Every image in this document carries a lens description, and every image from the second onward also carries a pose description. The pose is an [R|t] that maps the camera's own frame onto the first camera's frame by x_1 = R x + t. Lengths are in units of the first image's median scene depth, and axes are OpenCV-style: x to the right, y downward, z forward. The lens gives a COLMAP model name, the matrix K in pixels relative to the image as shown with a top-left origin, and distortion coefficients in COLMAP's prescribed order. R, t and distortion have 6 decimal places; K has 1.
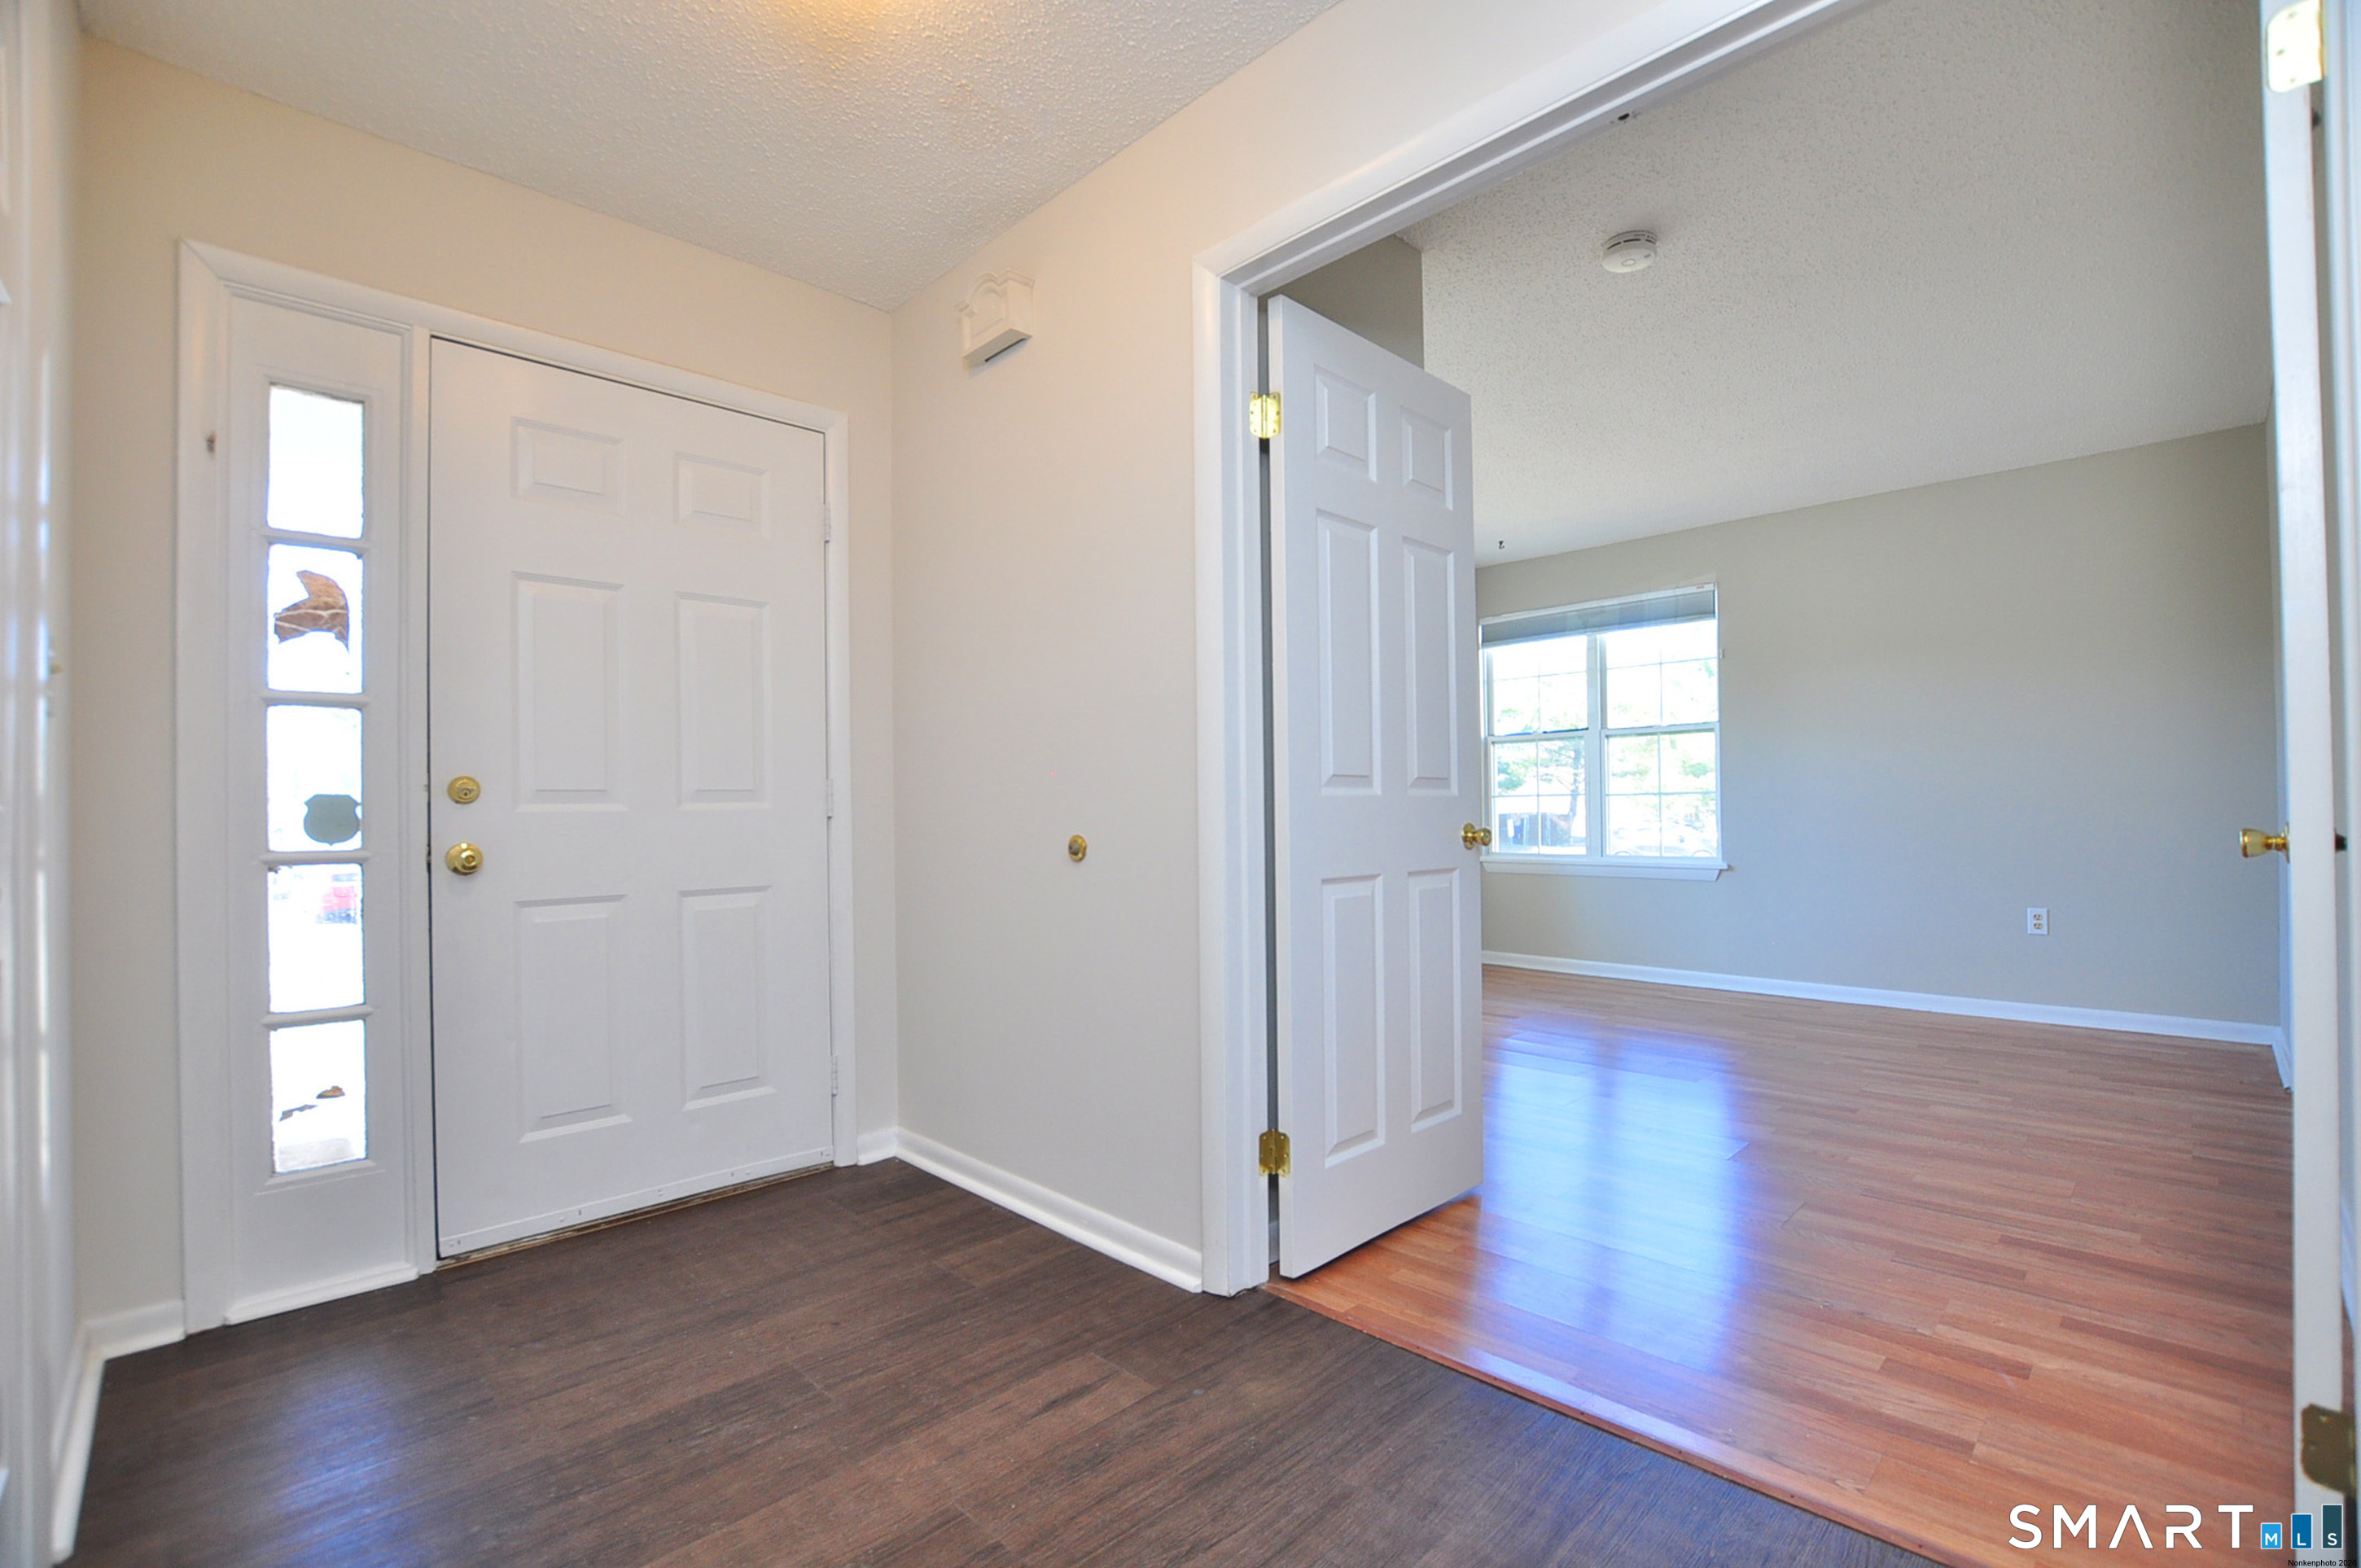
lens RADIAL K [[1032.5, 0, 1168.8], [0, 1032.5, 796.3], [0, 0, 1]] dist [-0.025691, -0.000184]
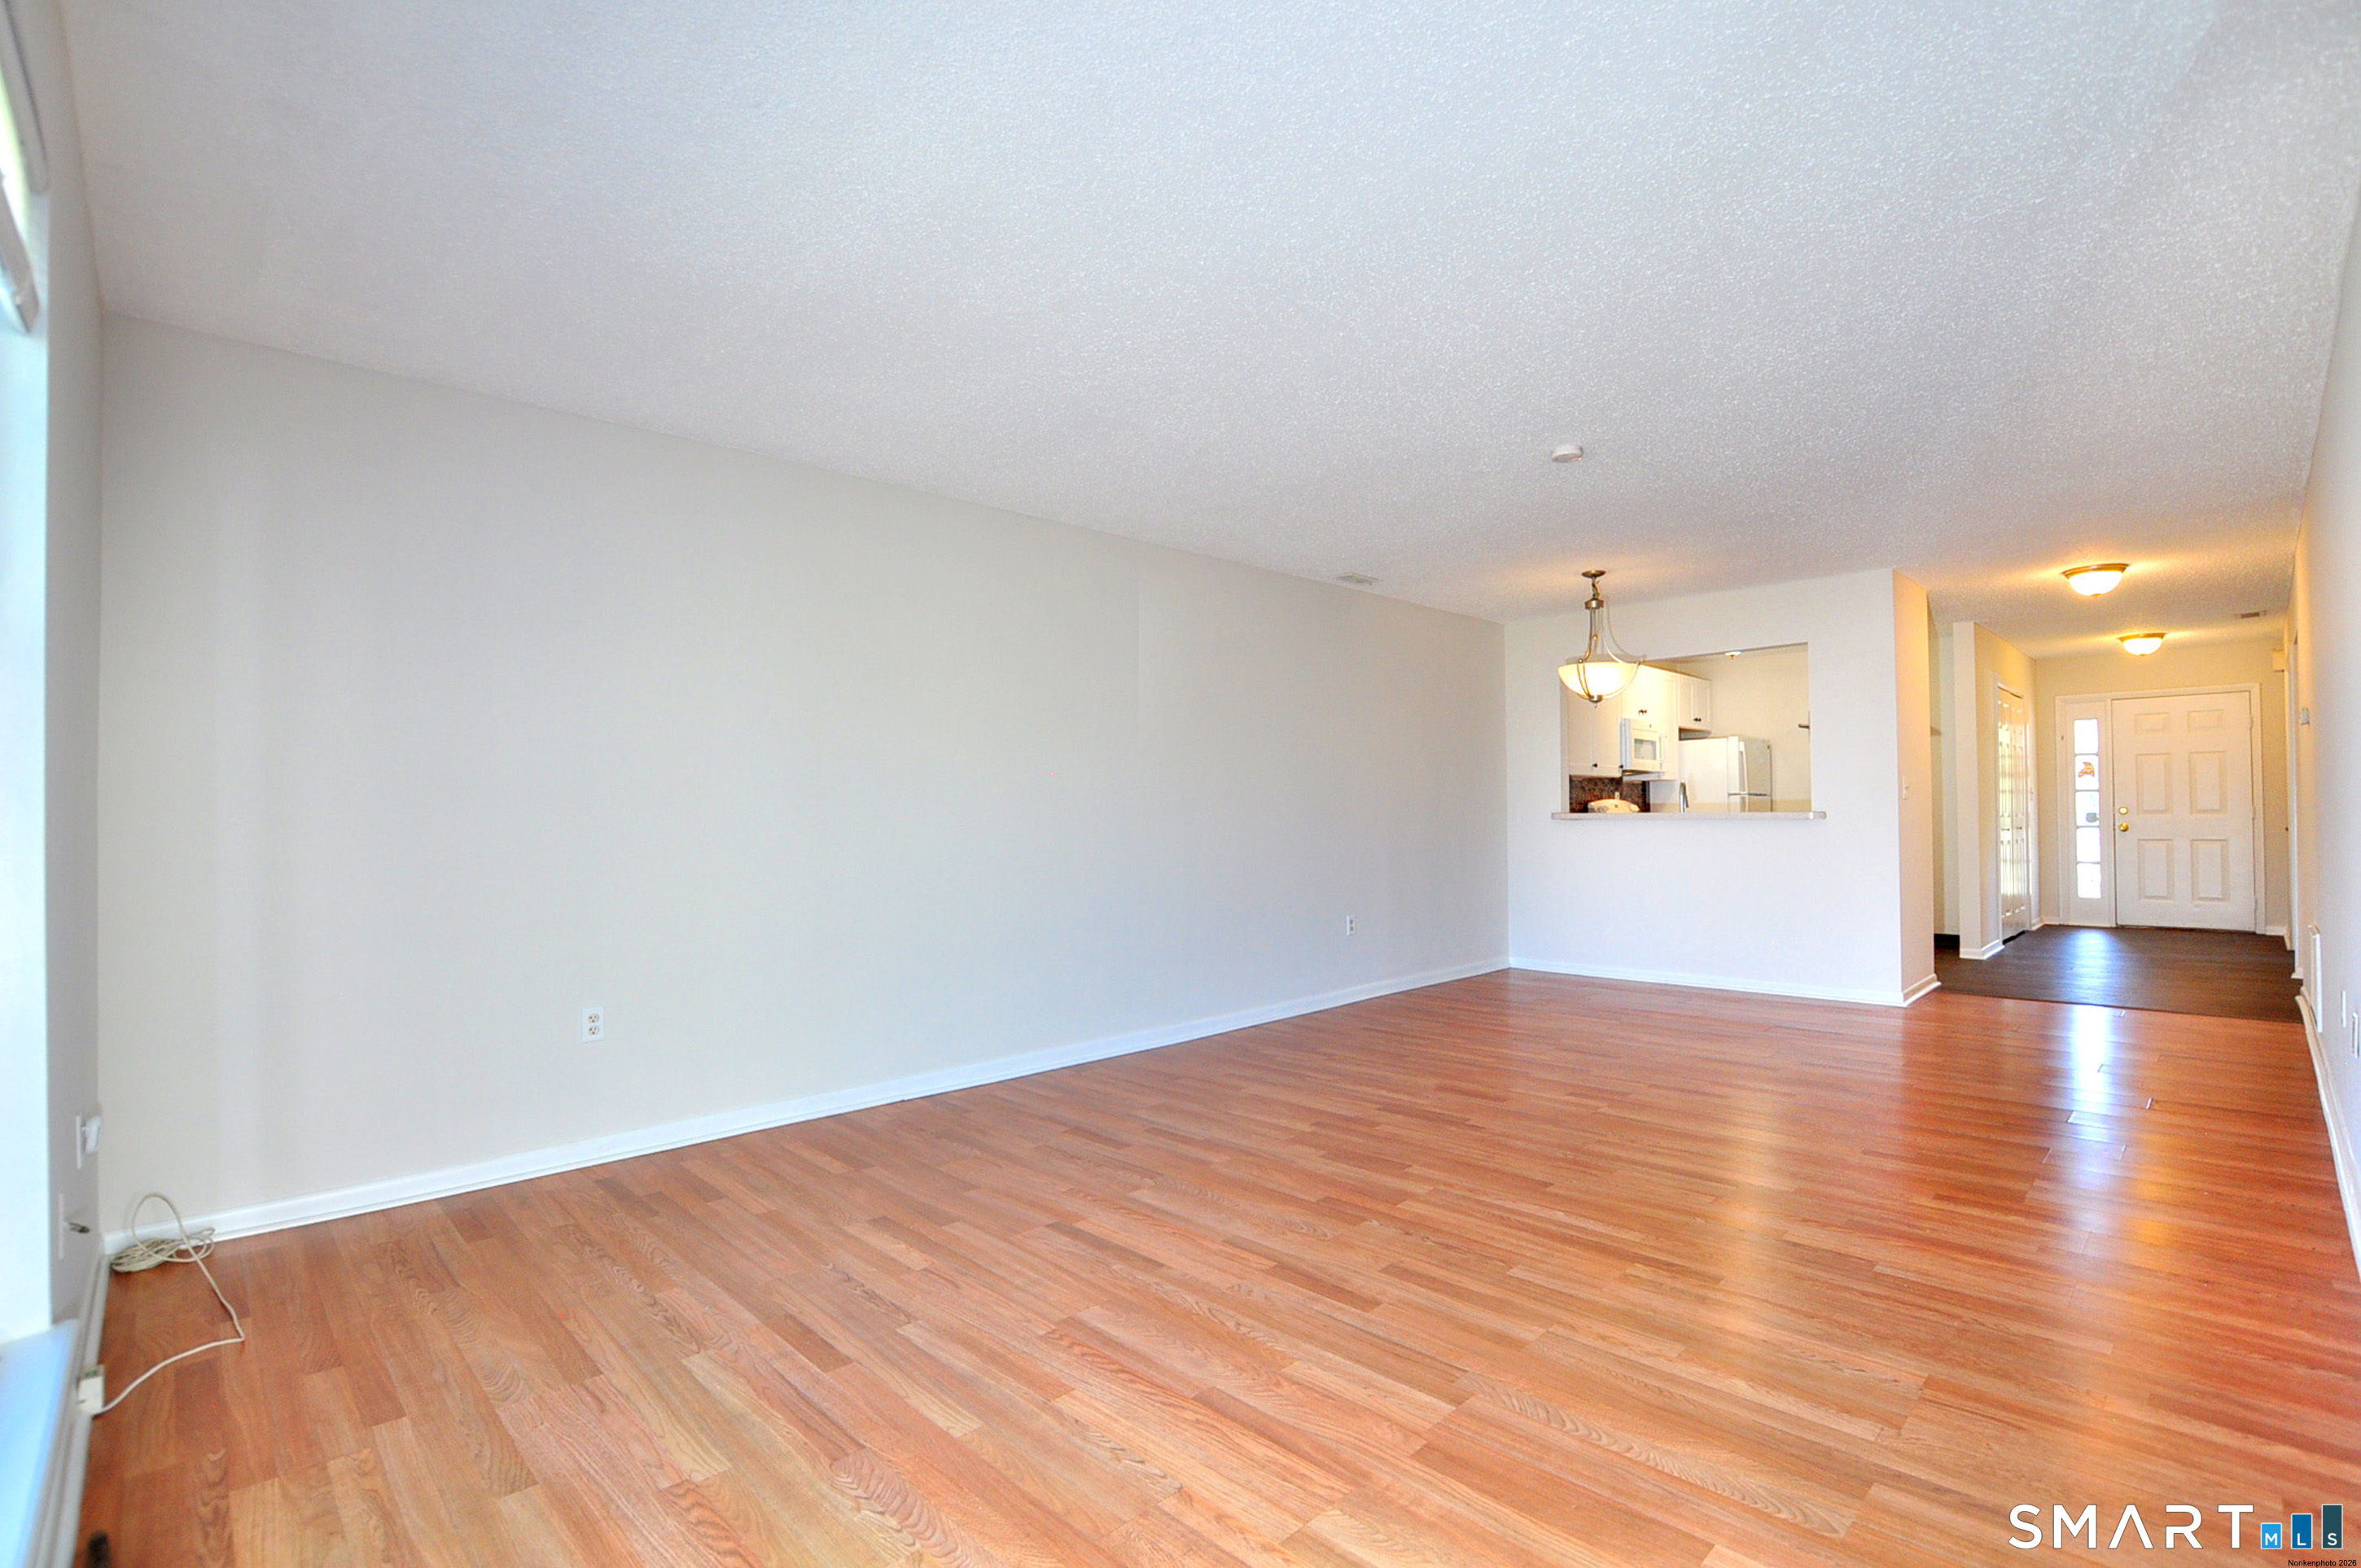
lens RADIAL K [[1075.8, 0, 1187.9], [0, 1075.8, 804.3], [0, 0, 1]] dist [-0.026629, 0.000358]
pose [[0.008545, 0.003476, -0.999957, 3.645298], [0.020272, 0.999788, 0.003648, -0.129262], [0.999758, -0.020302, 0.008473, -2.895357]]
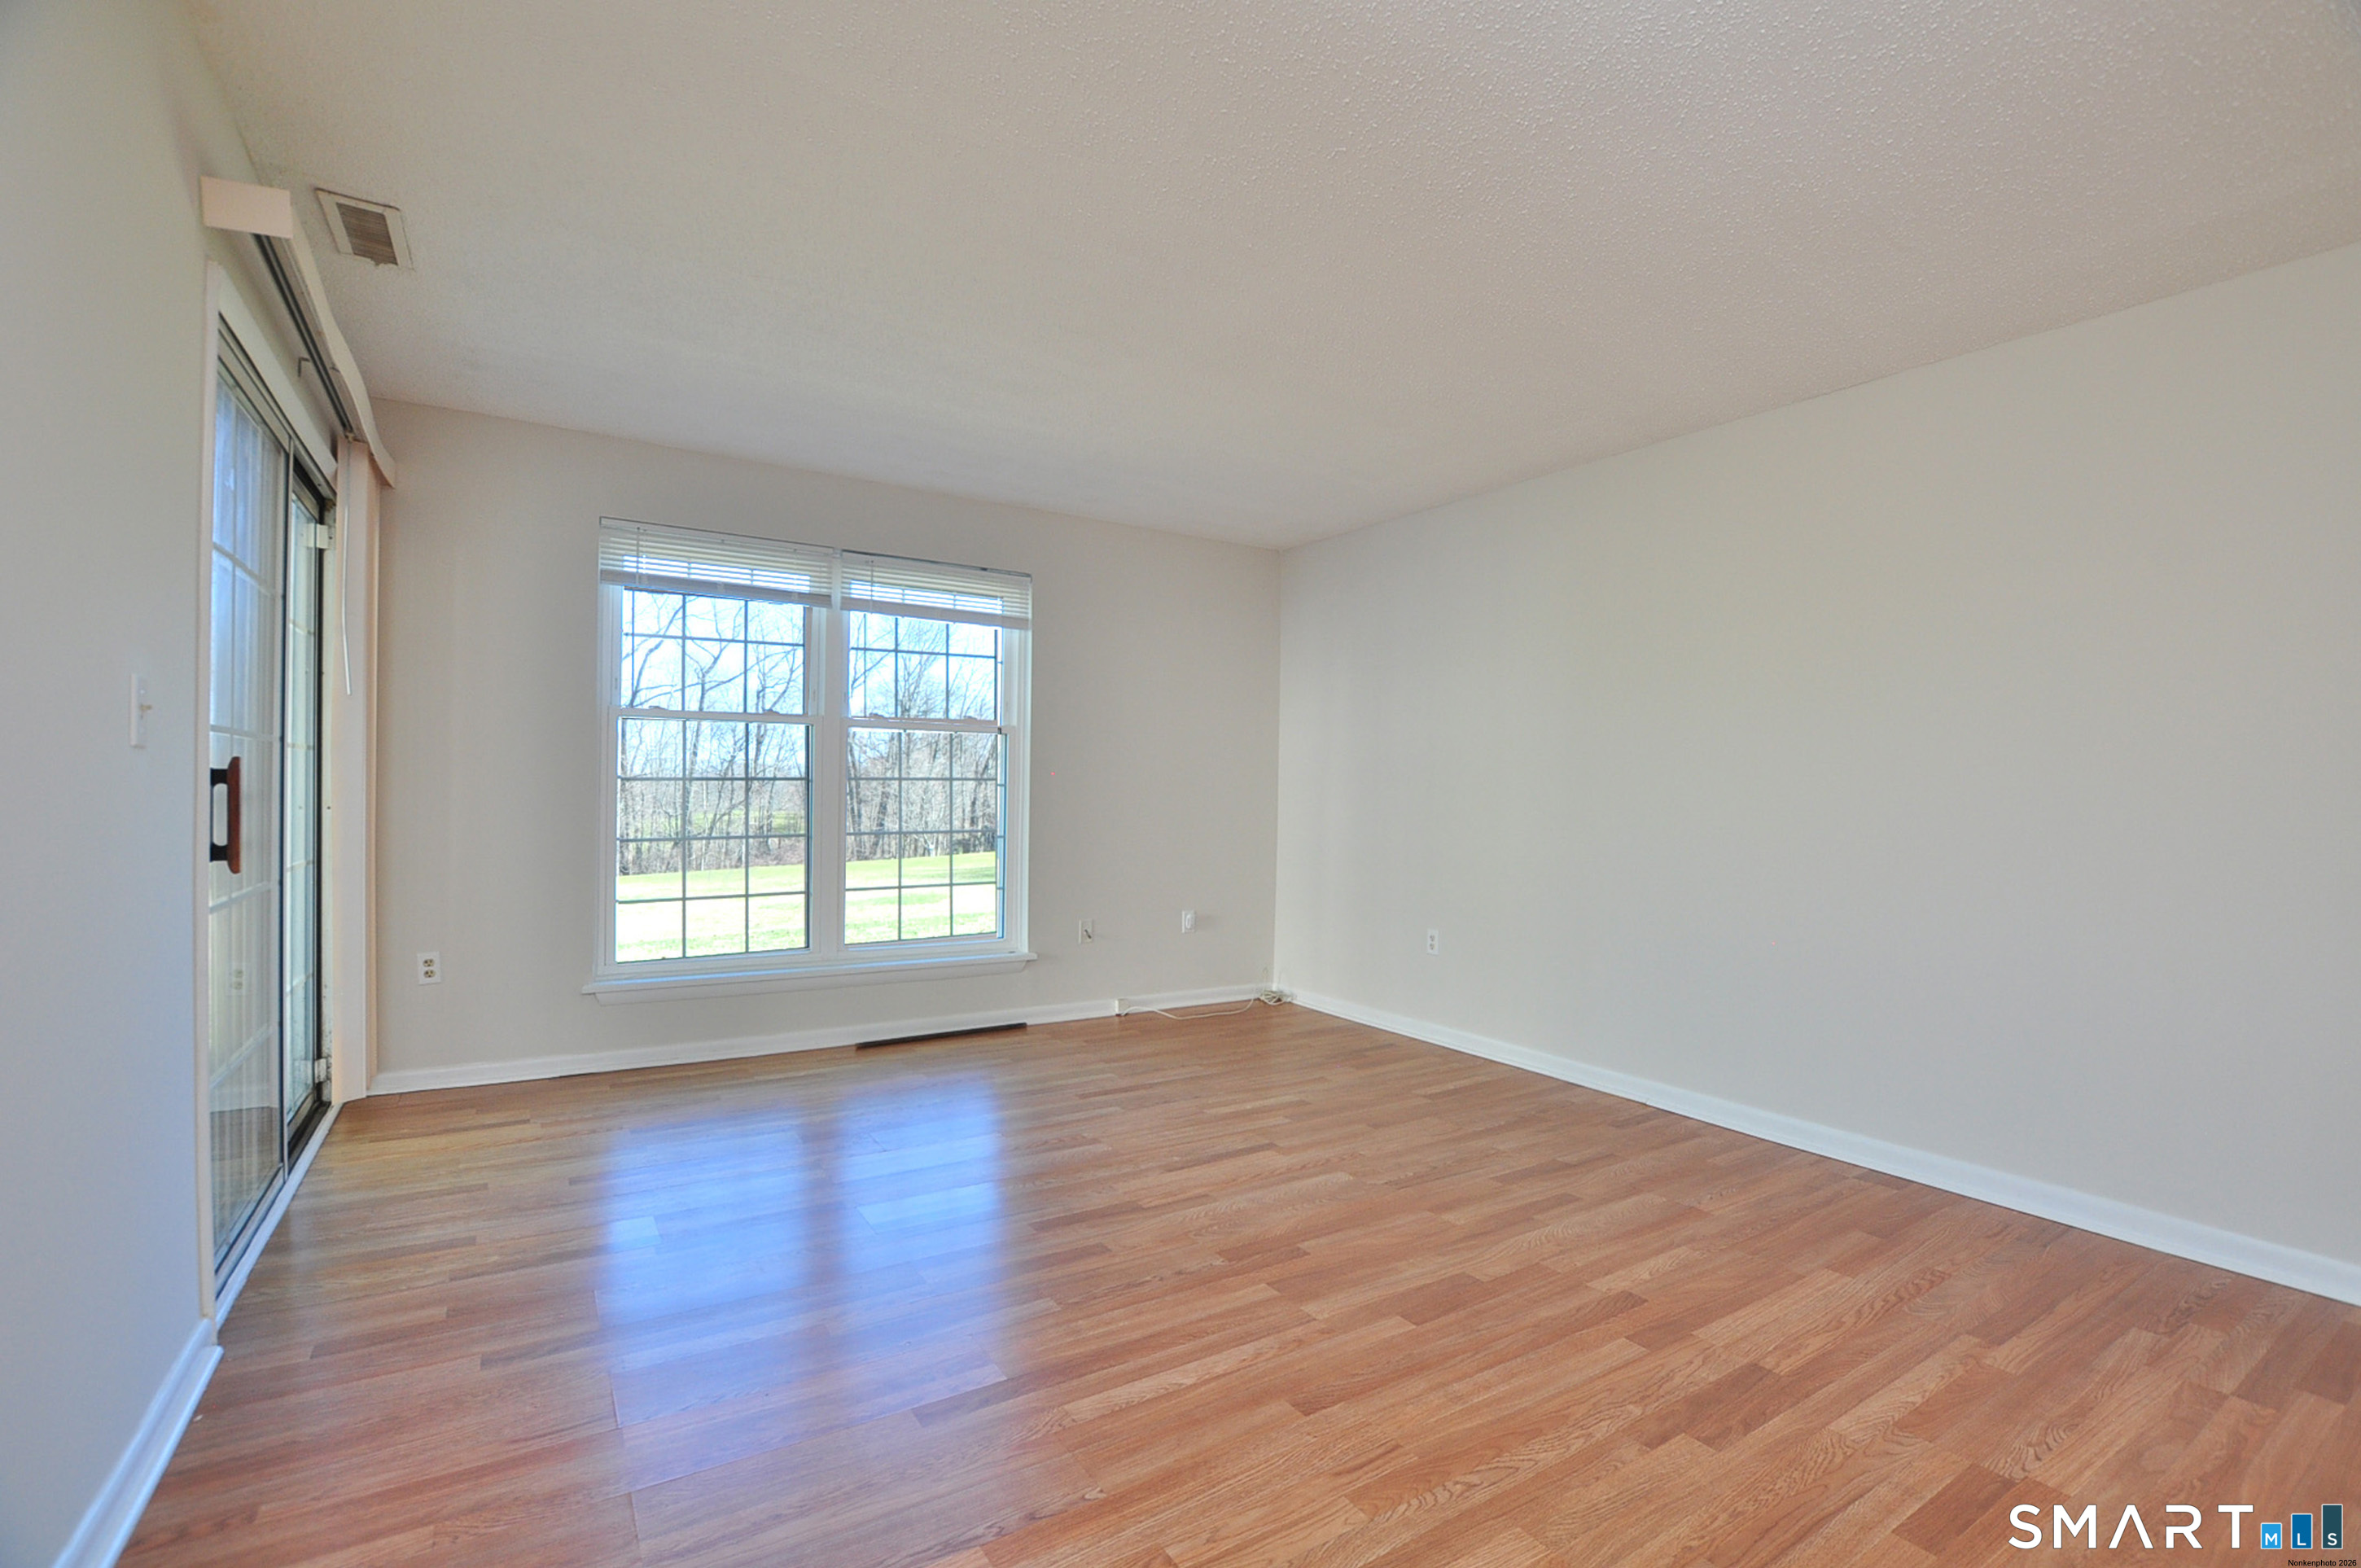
lens RADIAL K [[1038.3, 0, 1170.0], [0, 1038.3, 792.1], [0, 0, 1]] dist [-0.027603, 0.000194]
pose [[-0.979038, -0.002210, 0.203667, 2.079467], [-0.004404, 0.999937, -0.010321, -0.097854], [-0.203631, -0.011001, -0.978986, -1.491931]]
